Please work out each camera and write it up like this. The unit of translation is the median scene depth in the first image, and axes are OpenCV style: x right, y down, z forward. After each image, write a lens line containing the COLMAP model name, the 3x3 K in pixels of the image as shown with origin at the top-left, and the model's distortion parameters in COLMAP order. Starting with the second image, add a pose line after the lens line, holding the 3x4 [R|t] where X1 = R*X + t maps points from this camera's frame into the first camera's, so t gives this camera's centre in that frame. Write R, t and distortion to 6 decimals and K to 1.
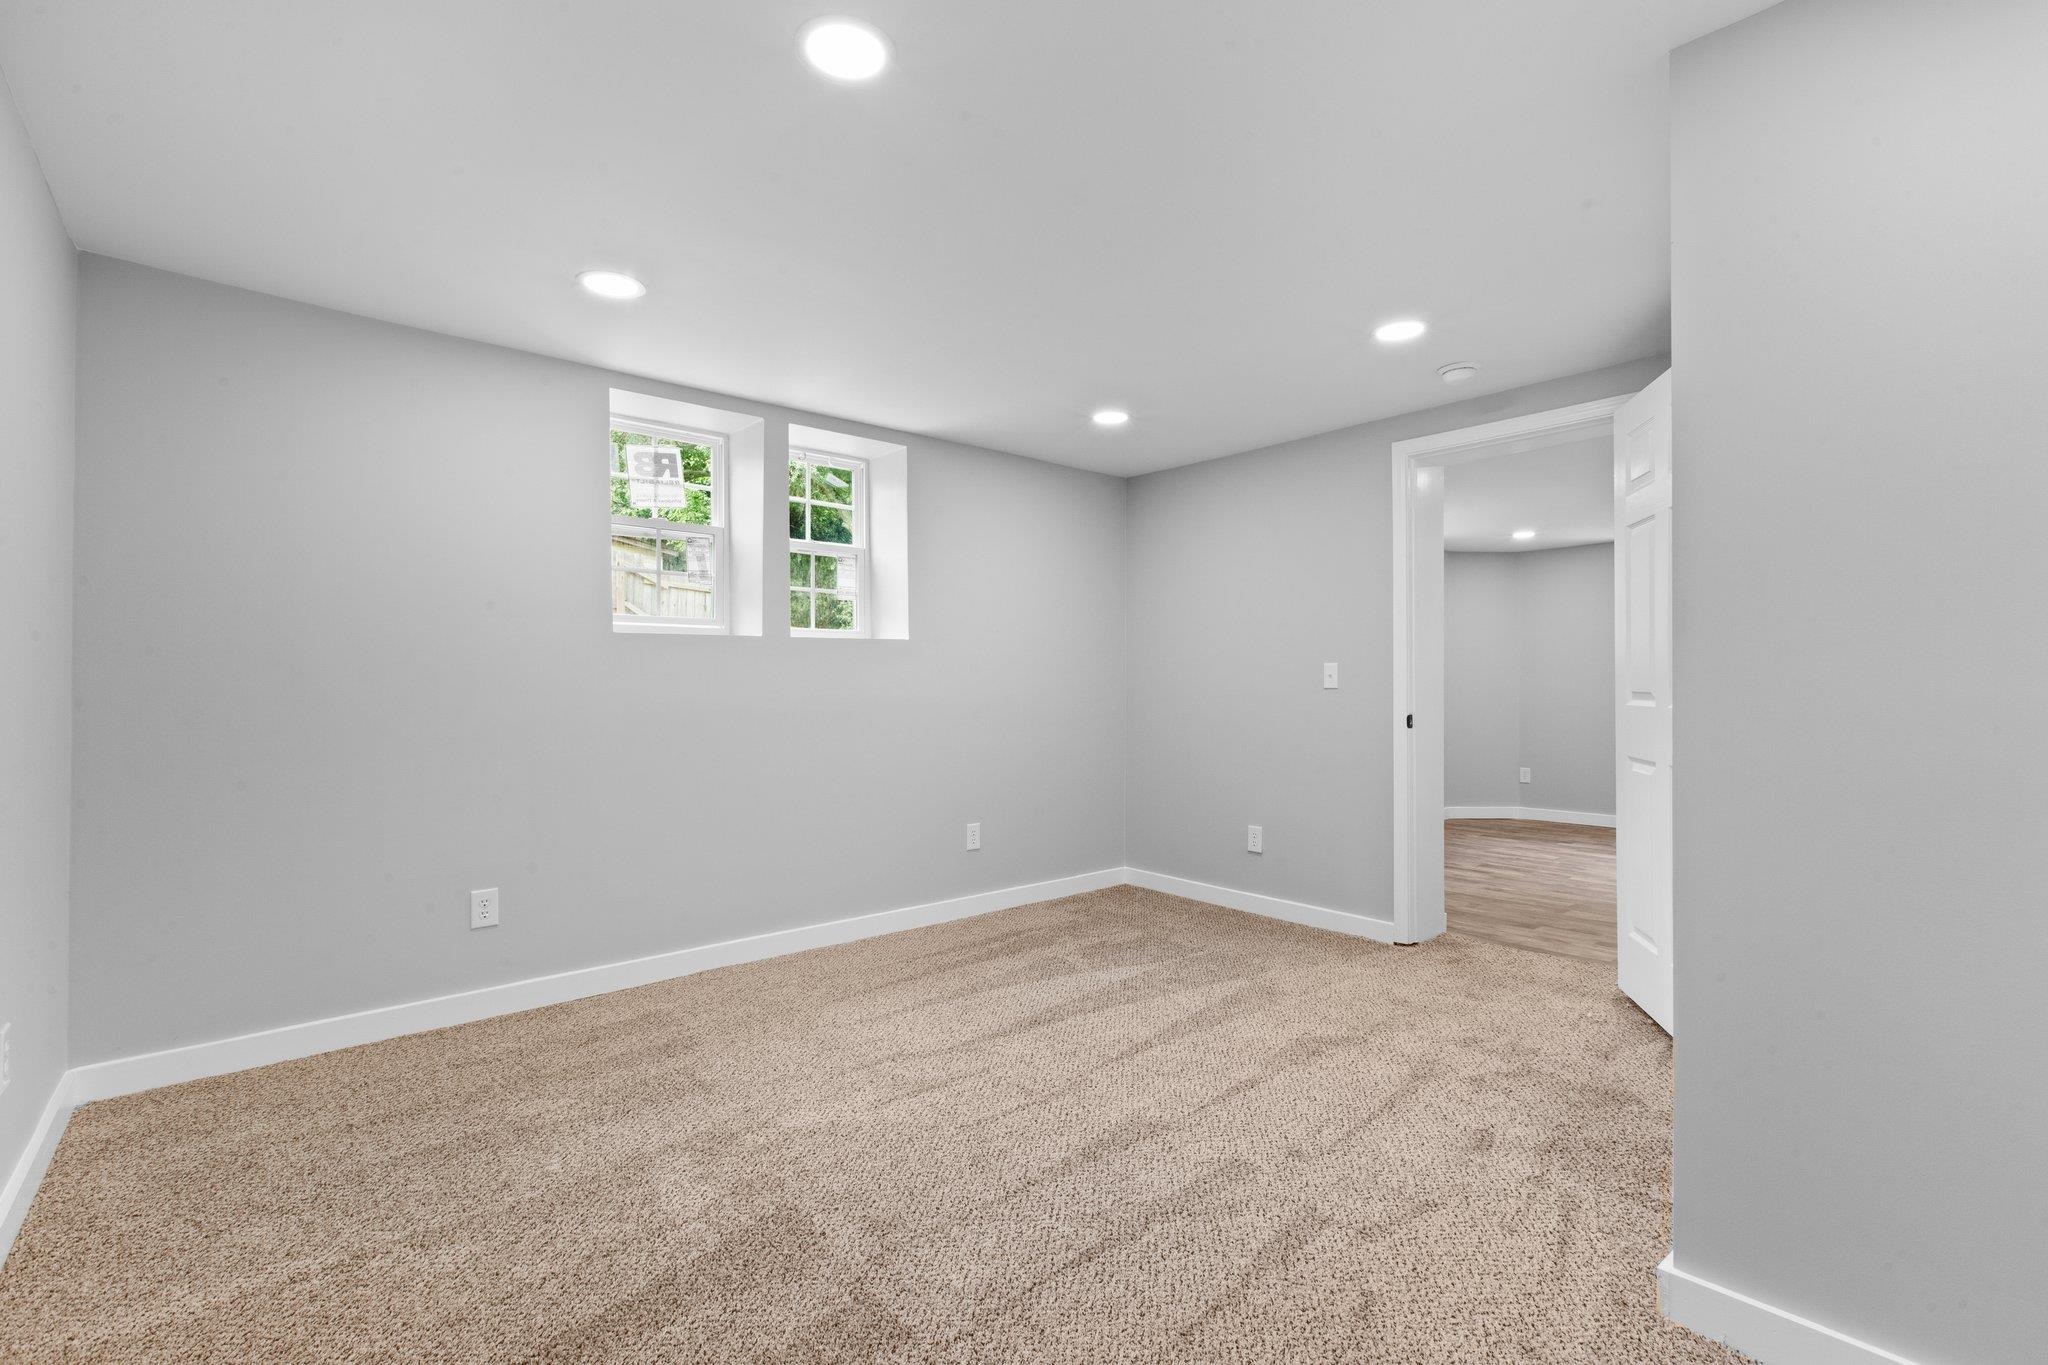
lens RADIAL K [[936.3, 0, 1033.6], [0, 936.3, 691.9], [0, 0, 1]] dist [-0.001518, -0.000905]
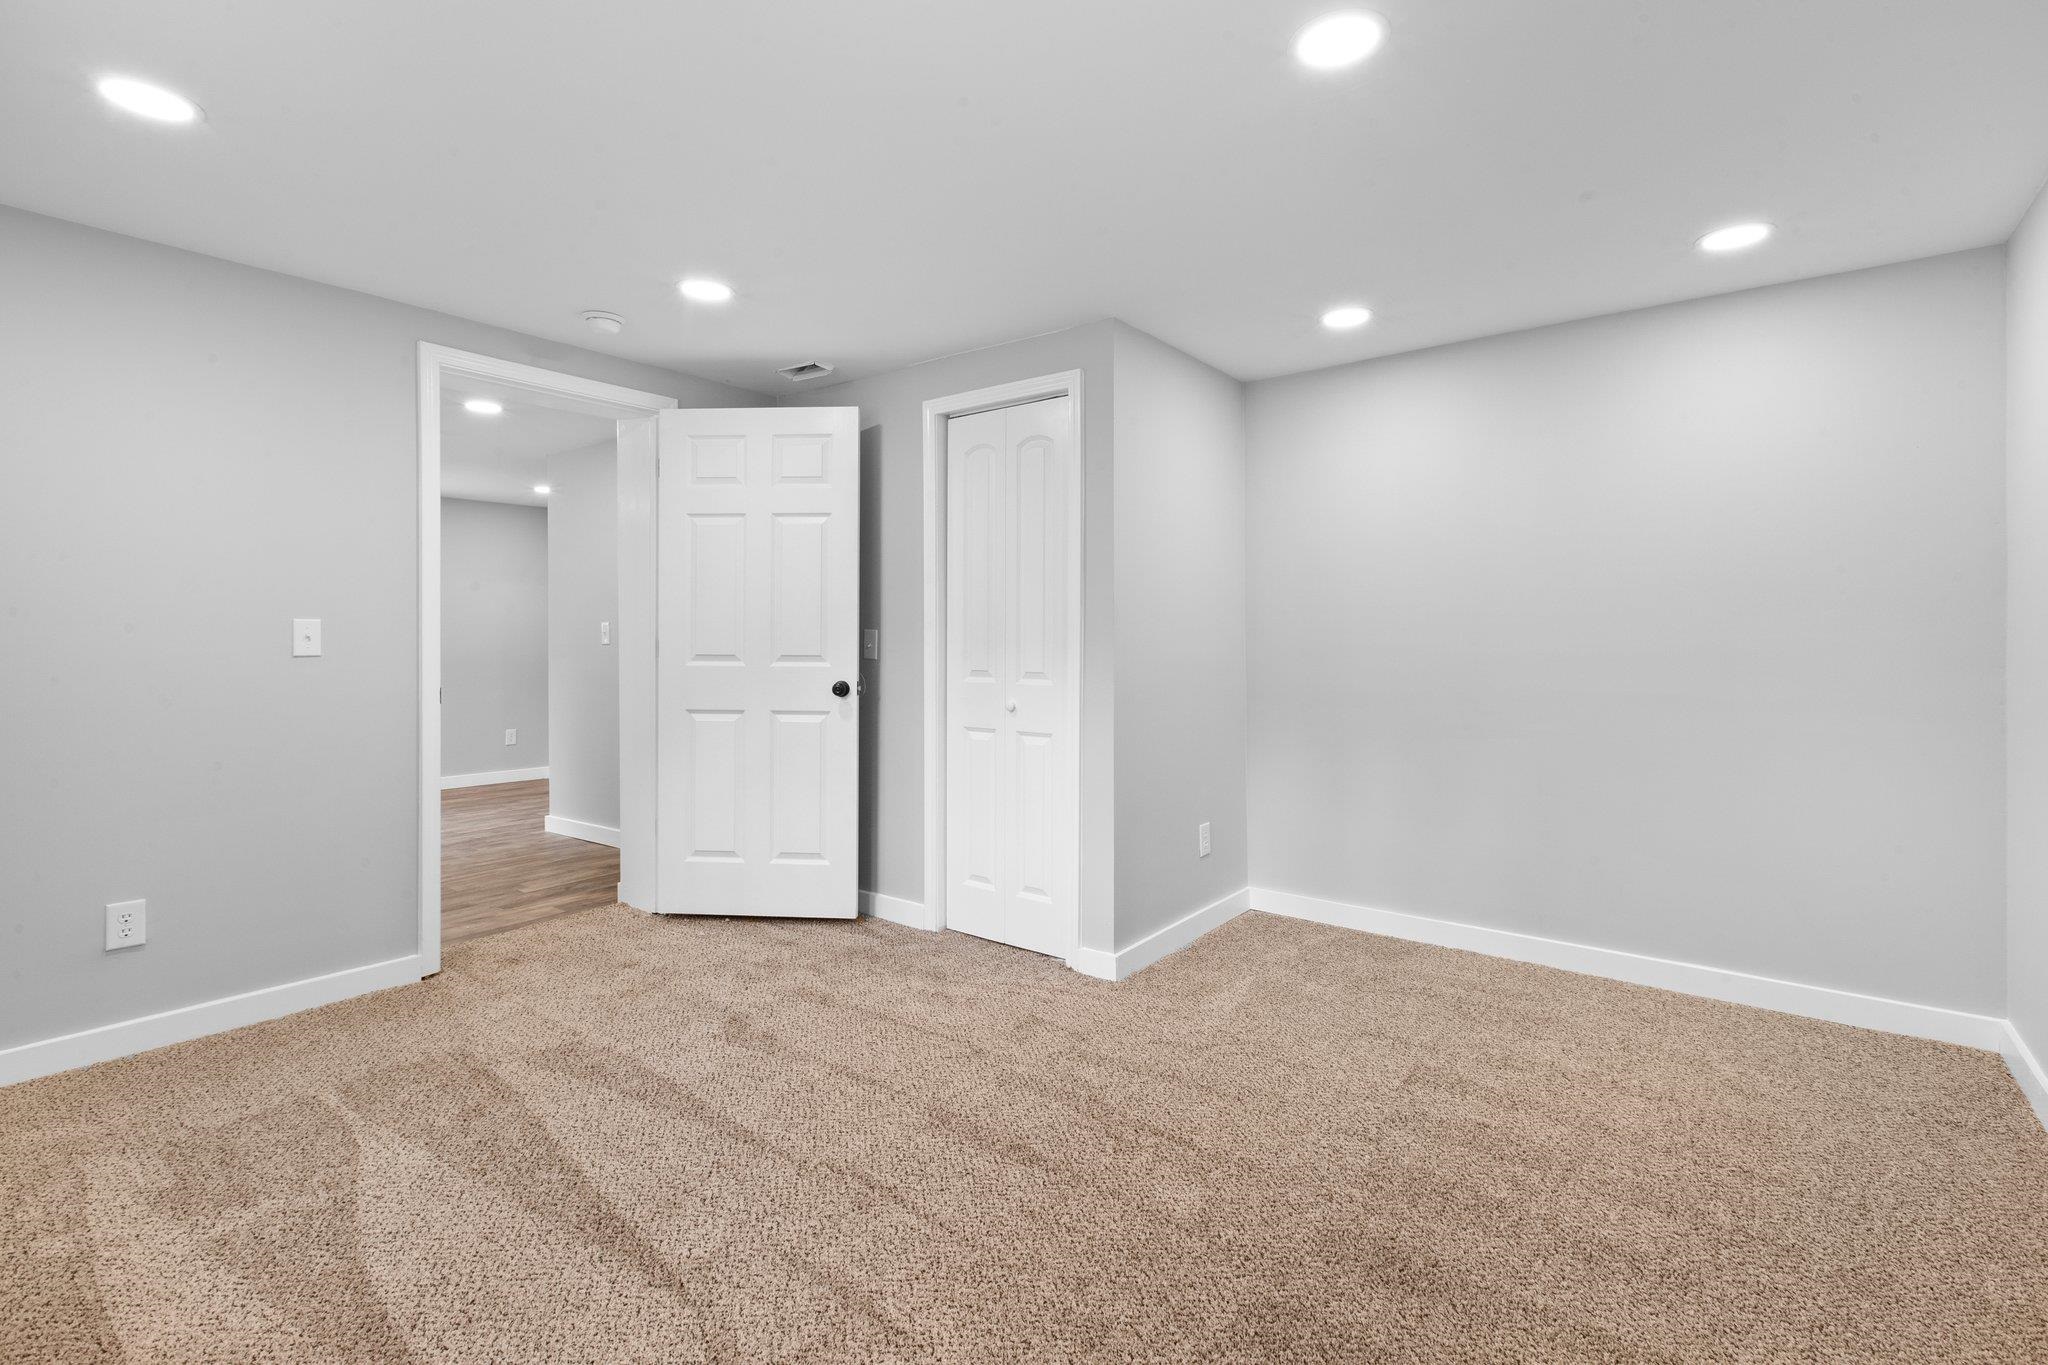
lens RADIAL K [[939.2, 0, 1024.3], [0, 939.2, 646.3], [0, 0, 1]] dist [-0.000316, -0.000209]
pose [[-0.207042, -0.002831, 0.978328, -0.581581], [0.010219, 0.999935, 0.005056, -0.010950], [-0.978279, 0.011045, -0.206999, 0.790970]]
